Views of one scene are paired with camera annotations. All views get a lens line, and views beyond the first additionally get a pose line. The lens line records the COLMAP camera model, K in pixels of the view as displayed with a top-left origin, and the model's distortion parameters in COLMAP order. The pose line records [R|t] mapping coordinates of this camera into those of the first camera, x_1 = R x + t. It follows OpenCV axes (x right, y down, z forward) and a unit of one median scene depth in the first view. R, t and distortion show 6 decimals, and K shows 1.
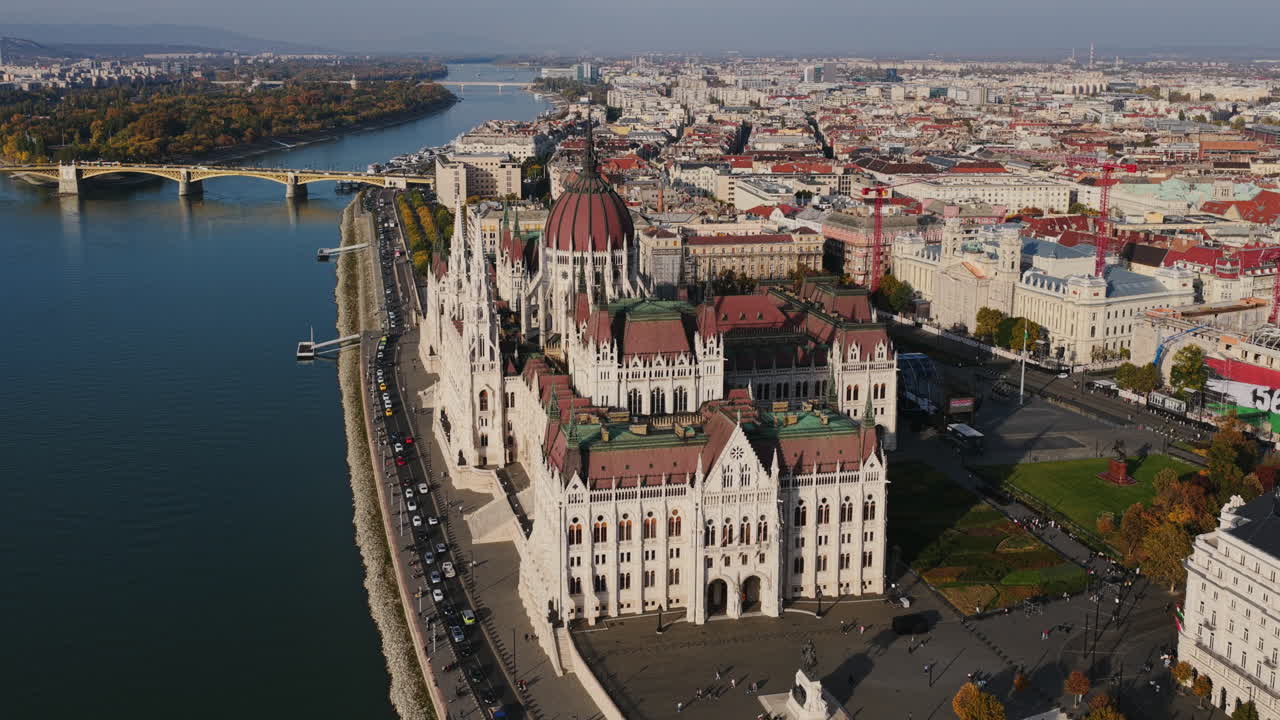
lens RADIAL K [[1342.4, 0, 640.0], [0, 1342.4, 360.0], [0, 0, 1]] dist [0.012480, 0.014759]
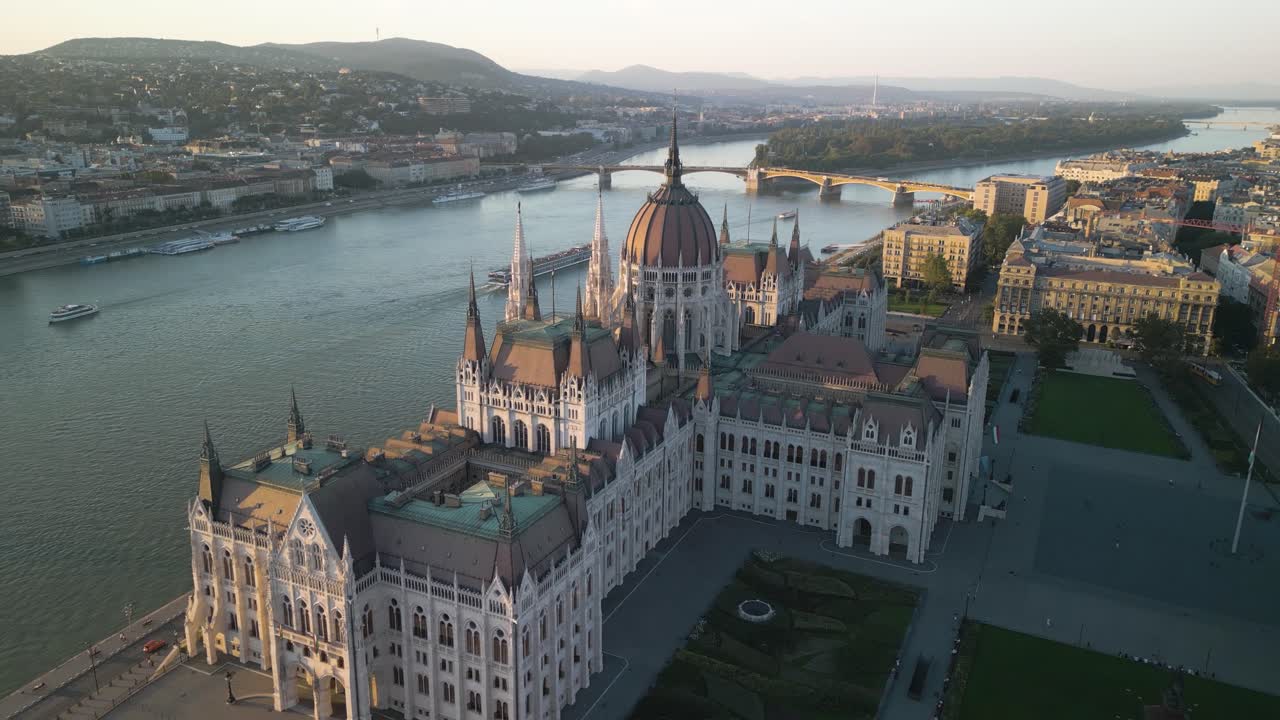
lens RADIAL K [[934.5, 0, 640.0], [0, 934.5, 360.0], [0, 0, 1]] dist [0.087694, -0.090894]
pose [[0.771851, 0.181781, -0.609264, 0.447295], [-0.153957, 0.983176, 0.098299, -0.092790], [0.616882, 0.017928, 0.786851, 0.552321]]
